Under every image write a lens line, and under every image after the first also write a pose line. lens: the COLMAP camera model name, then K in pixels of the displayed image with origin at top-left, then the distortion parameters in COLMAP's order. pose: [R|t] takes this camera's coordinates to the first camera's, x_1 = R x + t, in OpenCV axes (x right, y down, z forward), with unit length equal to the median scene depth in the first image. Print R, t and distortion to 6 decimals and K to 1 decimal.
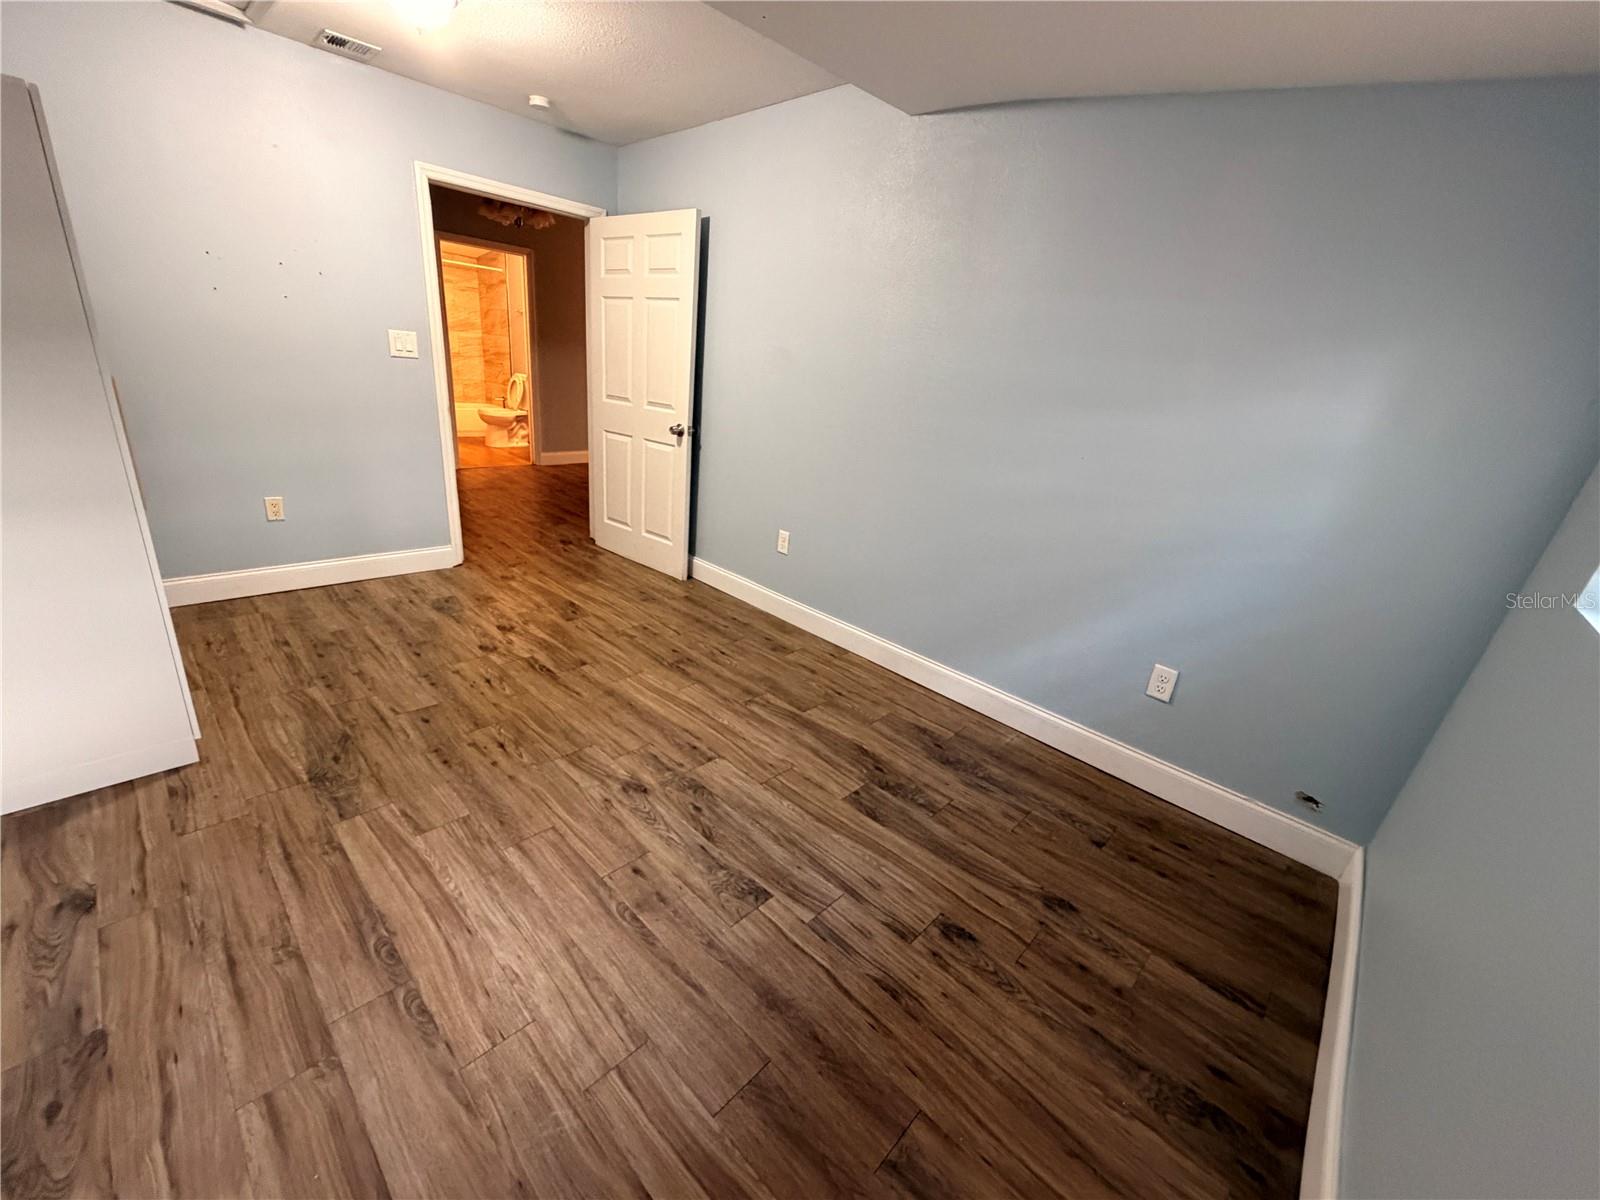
lens RADIAL K [[642.6, 0, 801.8], [0, 642.6, 595.3], [0, 0, 1]] dist [-0.001345, -0.000434]
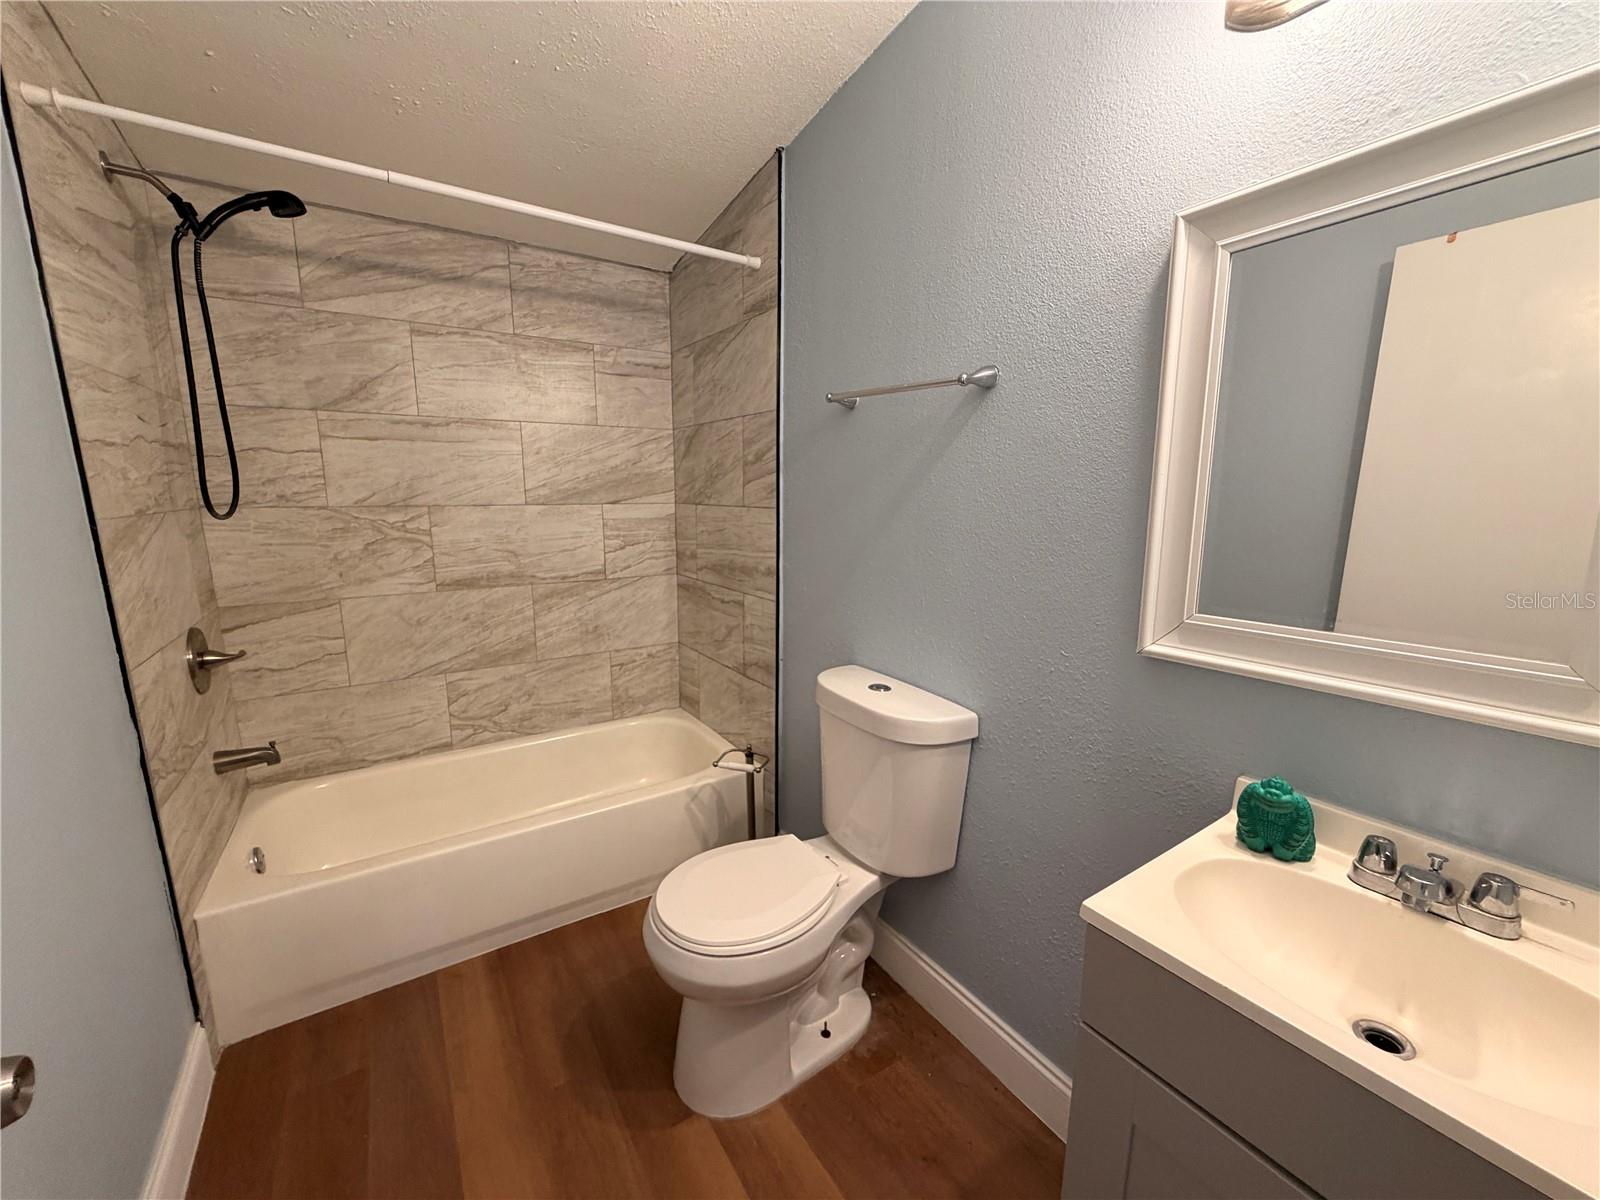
lens RADIAL K [[642.6, 0, 797.5], [0, 642.6, 602.6], [0, 0, 1]] dist [-0.001345, -0.000434]
pose [[0.971990, -0.052409, -0.229104, -0.378227], [0.008415, 0.981956, -0.188924, -0.306746], [0.234871, 0.181704, 0.954892, 0.738635]]
